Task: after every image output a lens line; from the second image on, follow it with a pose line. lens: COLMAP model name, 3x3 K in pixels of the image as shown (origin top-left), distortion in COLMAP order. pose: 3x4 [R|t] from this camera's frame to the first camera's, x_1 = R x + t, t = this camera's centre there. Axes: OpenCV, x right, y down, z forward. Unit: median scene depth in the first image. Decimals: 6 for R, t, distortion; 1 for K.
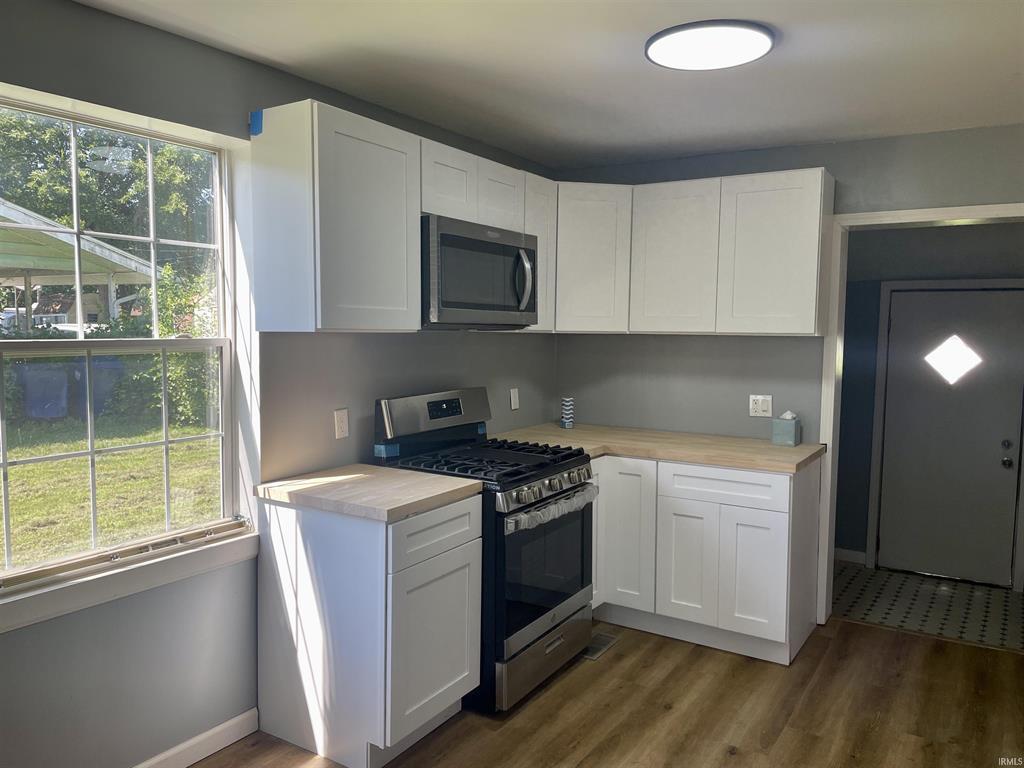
lens RADIAL K [[763.4, 0, 512.0], [0, 763.4, 384.0], [0, 0, 1]] dist [0.088048, -0.110433]
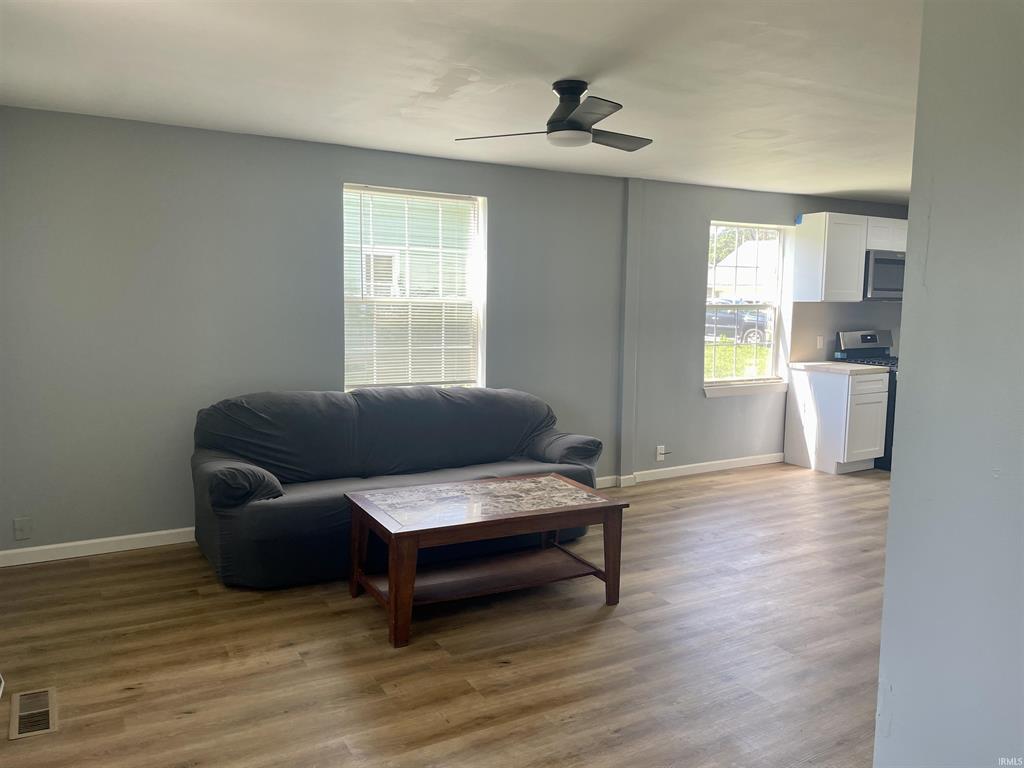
lens RADIAL K [[763.4, 0, 512.0], [0, 763.4, 384.0], [0, 0, 1]] dist [0.088048, -0.110433]
pose [[0.893101, 0.050104, -0.447057, -0.008722], [-0.035676, 0.998537, 0.040639, 0.121619], [0.448439, -0.020346, 0.893582, -1.552313]]
